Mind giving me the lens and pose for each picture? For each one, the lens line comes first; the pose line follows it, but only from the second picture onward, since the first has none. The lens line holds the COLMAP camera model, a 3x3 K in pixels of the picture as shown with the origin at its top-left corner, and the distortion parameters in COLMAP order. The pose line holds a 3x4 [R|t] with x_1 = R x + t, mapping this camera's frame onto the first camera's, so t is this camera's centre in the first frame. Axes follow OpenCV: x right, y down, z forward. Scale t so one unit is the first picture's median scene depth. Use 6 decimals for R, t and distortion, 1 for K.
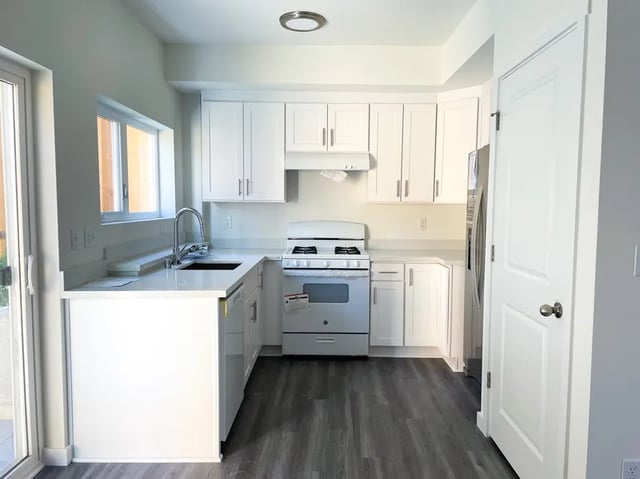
lens RADIAL K [[485.9, 0, 335.1], [0, 485.9, 238.5], [0, 0, 1]] dist [0.113639, -0.112967]
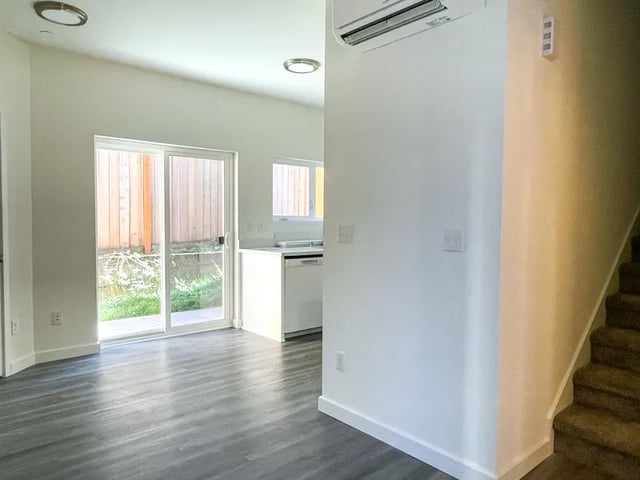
lens RADIAL K [[485.9, 0, 335.1], [0, 485.9, 239.0], [0, 0, 1]] dist [0.113639, -0.112967]
pose [[0.651127, 0.031994, -0.758294, 0.799950], [-0.054858, 0.998482, -0.004977, 0.028481], [0.756984, 0.044840, 0.651893, -0.057783]]
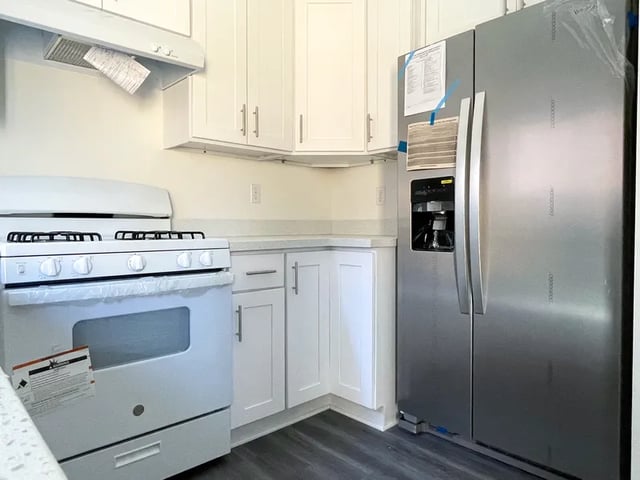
lens RADIAL K [[431.6, 0, 320.0], [0, 431.6, 240.0], [0, 0, 1]] dist [-0.004694, -0.000441]
pose [[0.741115, -0.032446, 0.670594, -0.143268], [0.054822, 0.998421, -0.012279, 0.045615], [-0.669136, 0.045863, 0.741723, 0.636857]]
